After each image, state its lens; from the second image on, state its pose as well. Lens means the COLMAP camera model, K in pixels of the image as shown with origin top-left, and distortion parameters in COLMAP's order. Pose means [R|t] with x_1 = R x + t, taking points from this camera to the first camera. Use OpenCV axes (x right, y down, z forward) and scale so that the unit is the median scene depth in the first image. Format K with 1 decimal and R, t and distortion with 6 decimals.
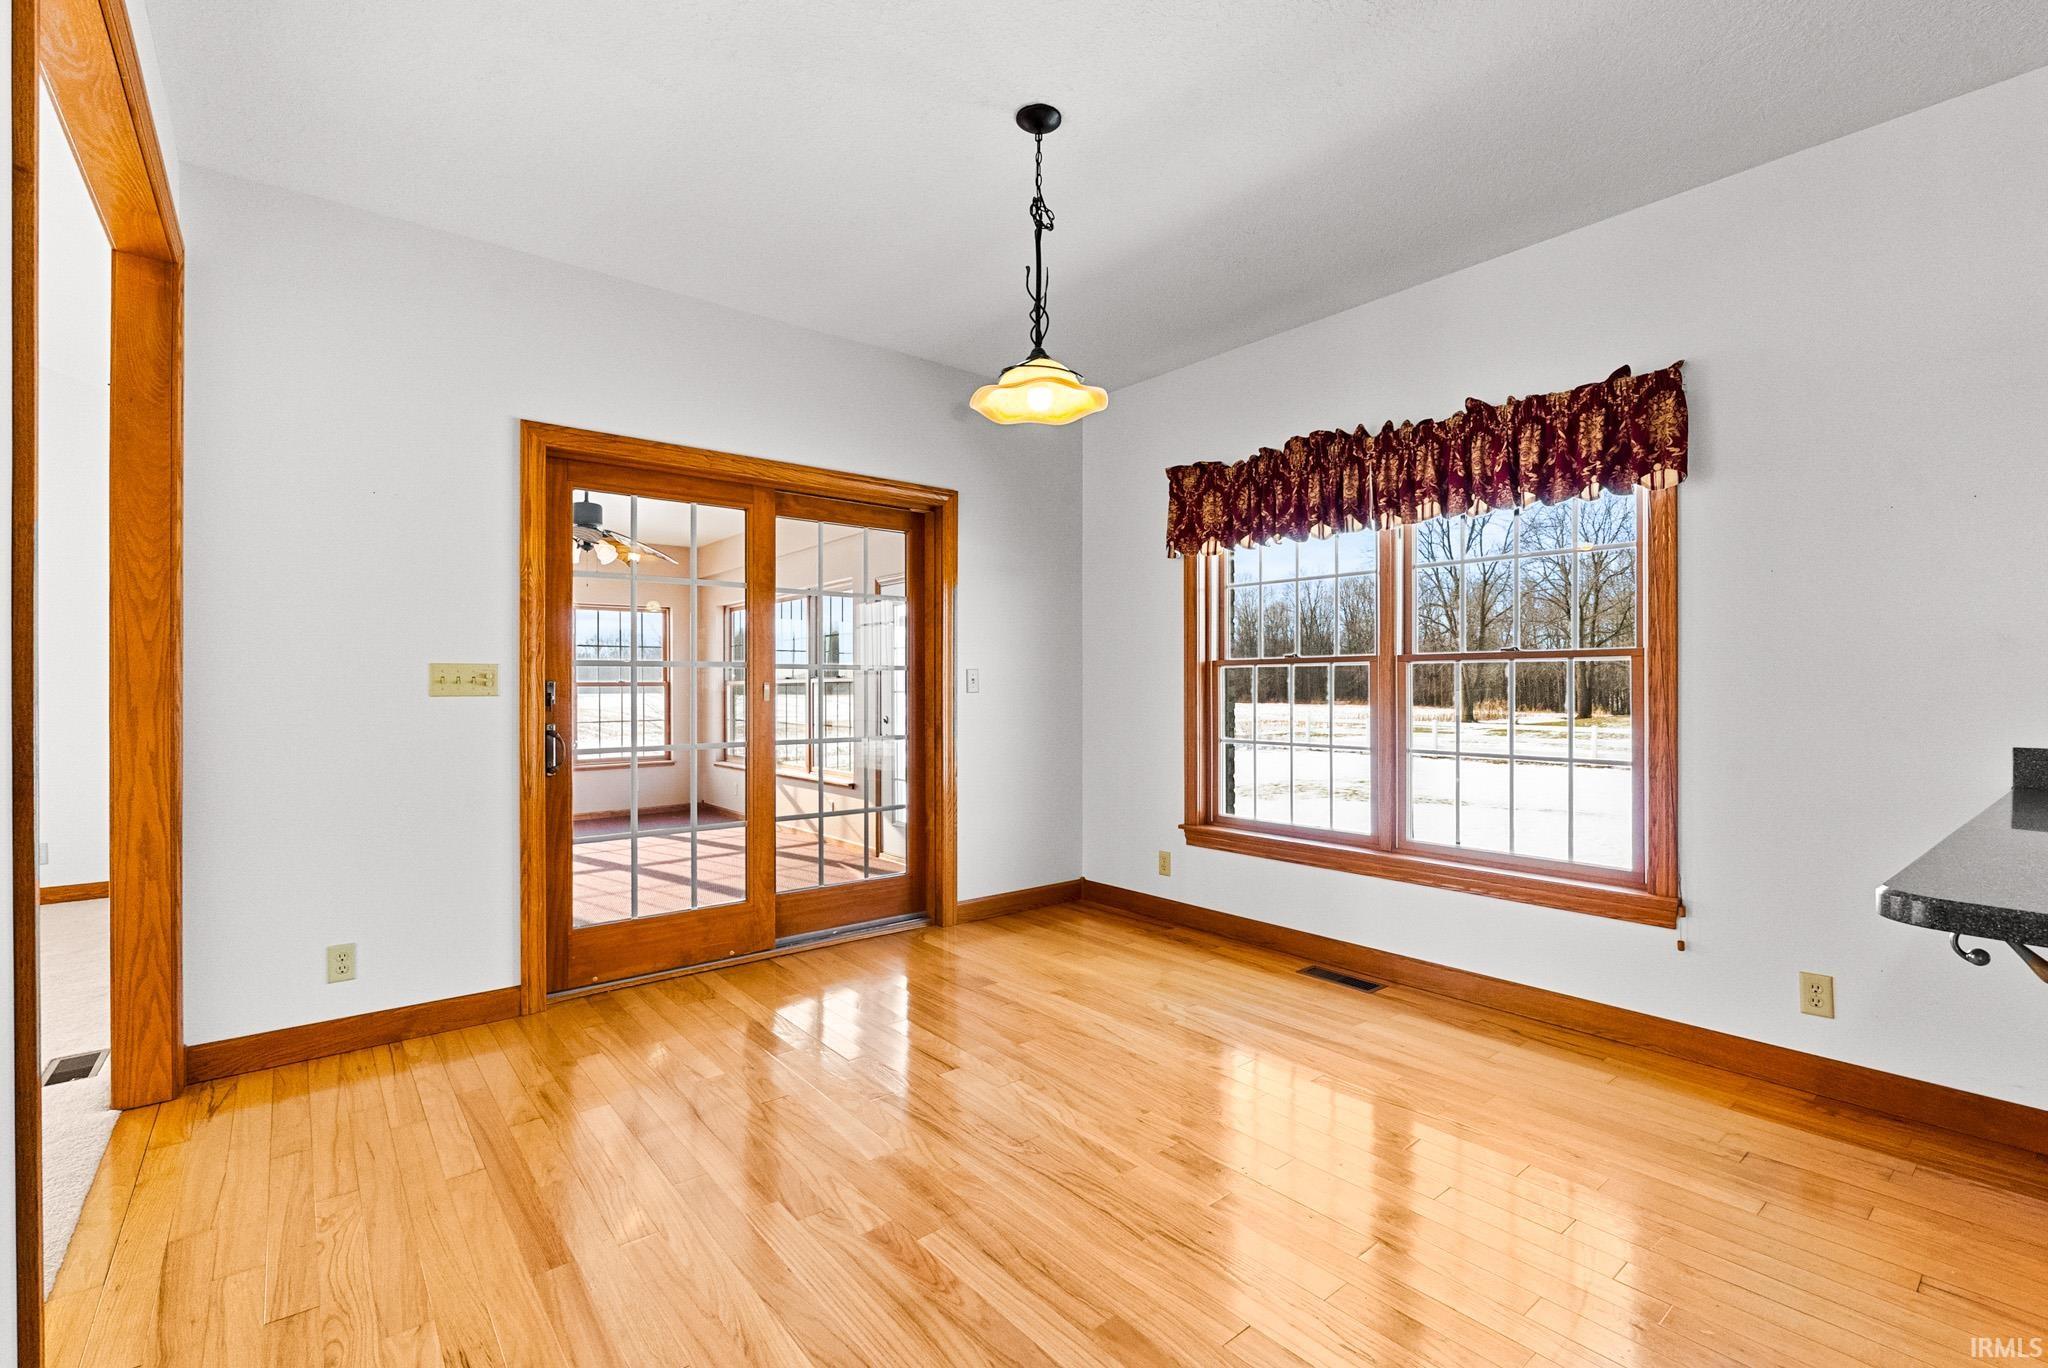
lens RADIAL K [[897.4, 0, 1024.0], [0, 897.4, 684.0], [0, 0, 1]] dist [-0.000301, -0.000132]
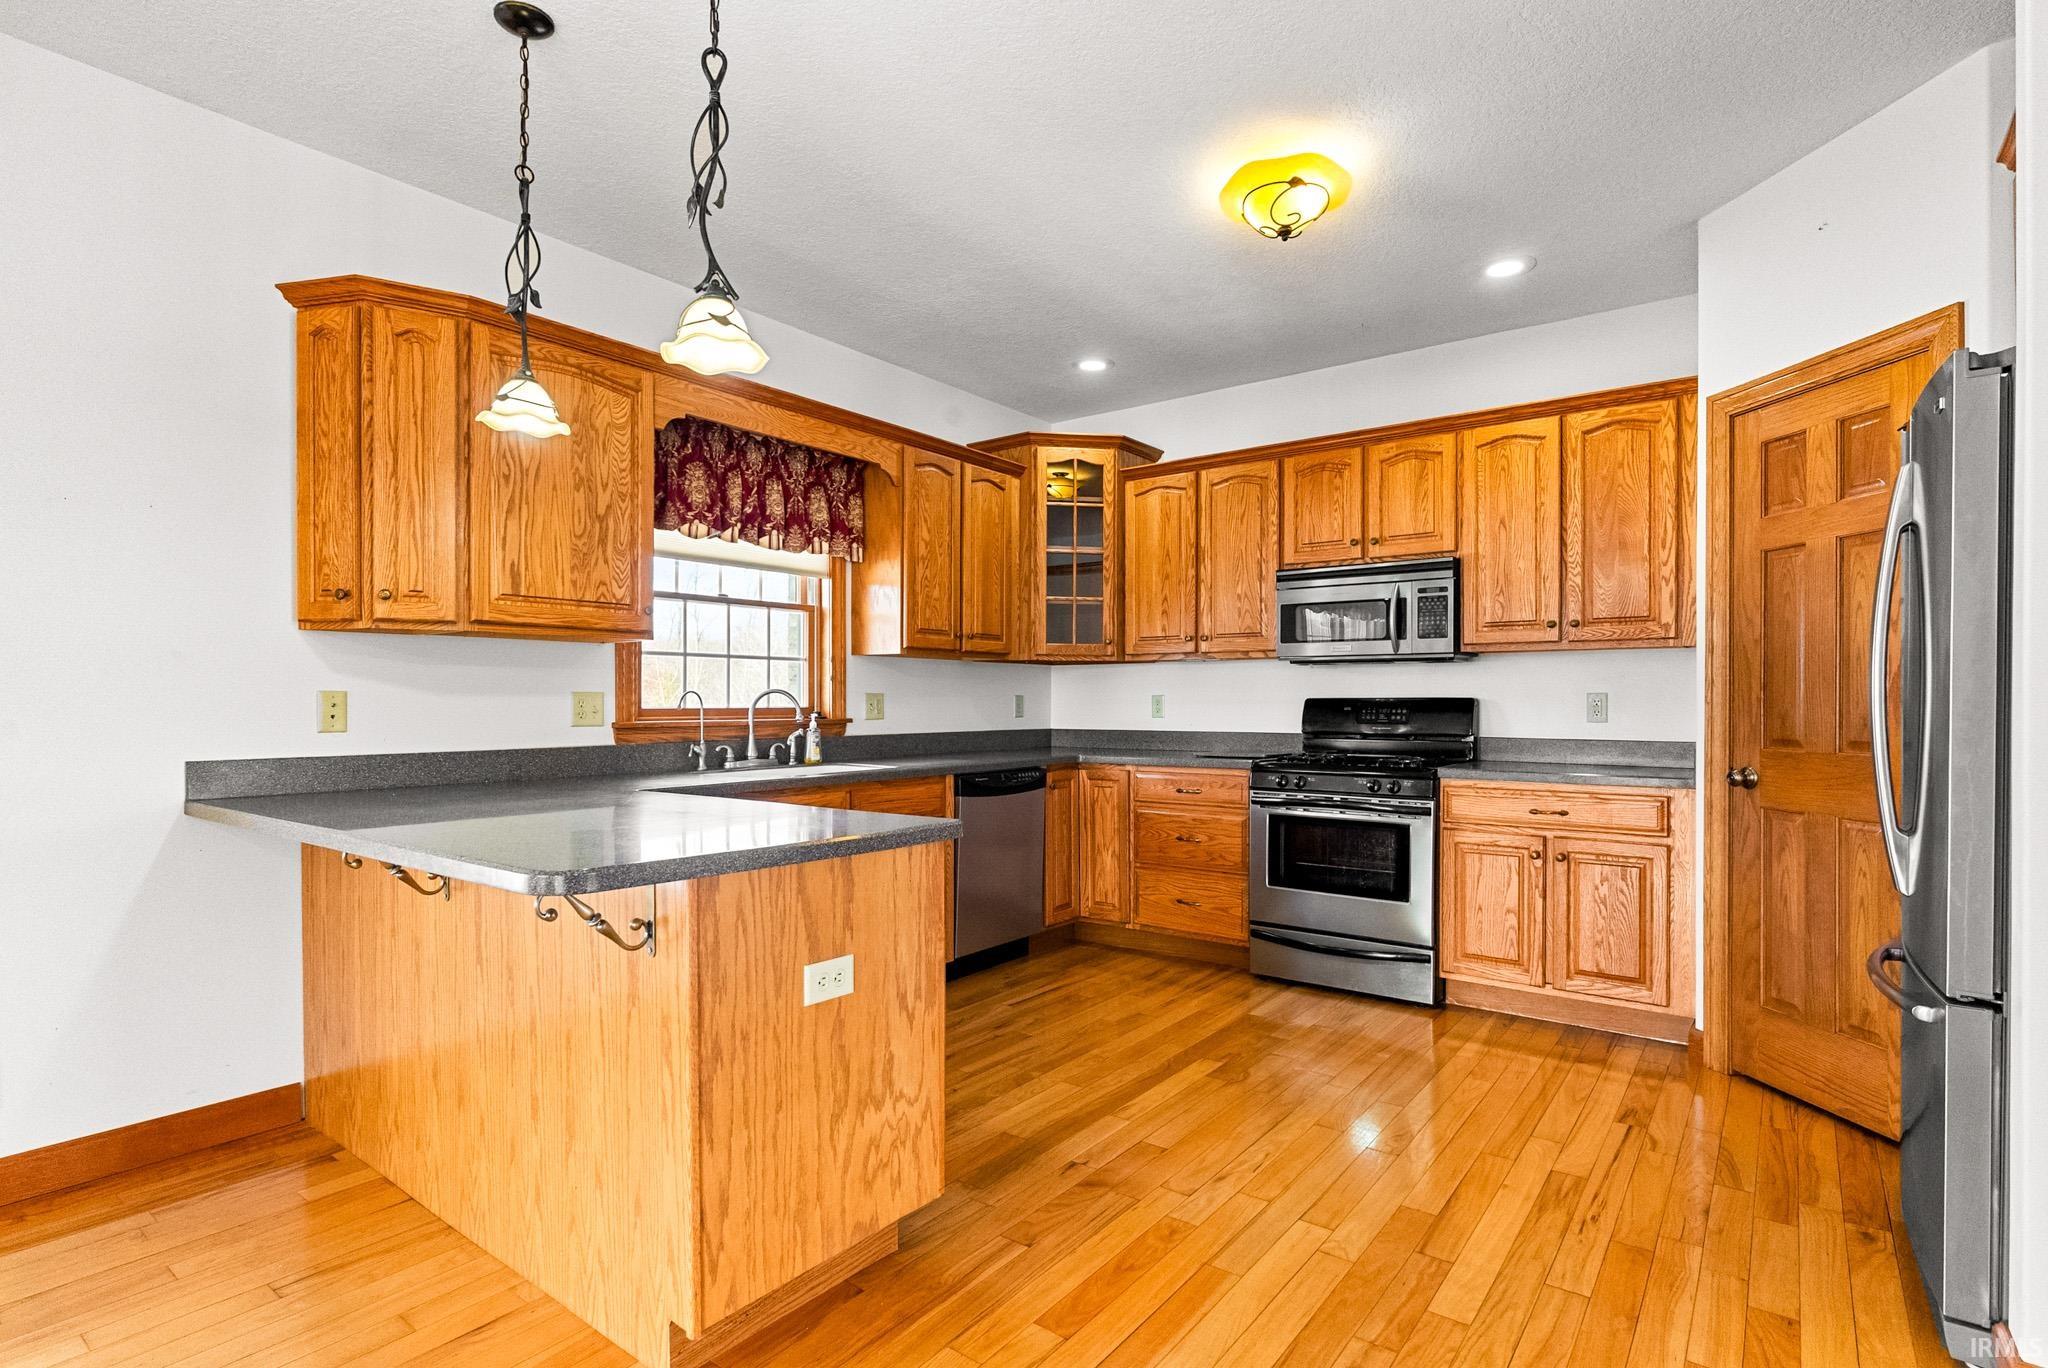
lens RADIAL K [[1022.0, 0, 1024.0], [0, 1022.0, 684.0], [0, 0, 1]] dist [0.000317, -0.000399]
pose [[-0.230557, 0.010405, 0.973003, -0.275565], [-0.000571, 0.999941, -0.010828, -0.007006], [-0.973059, -0.003052, -0.230537, 0.368196]]
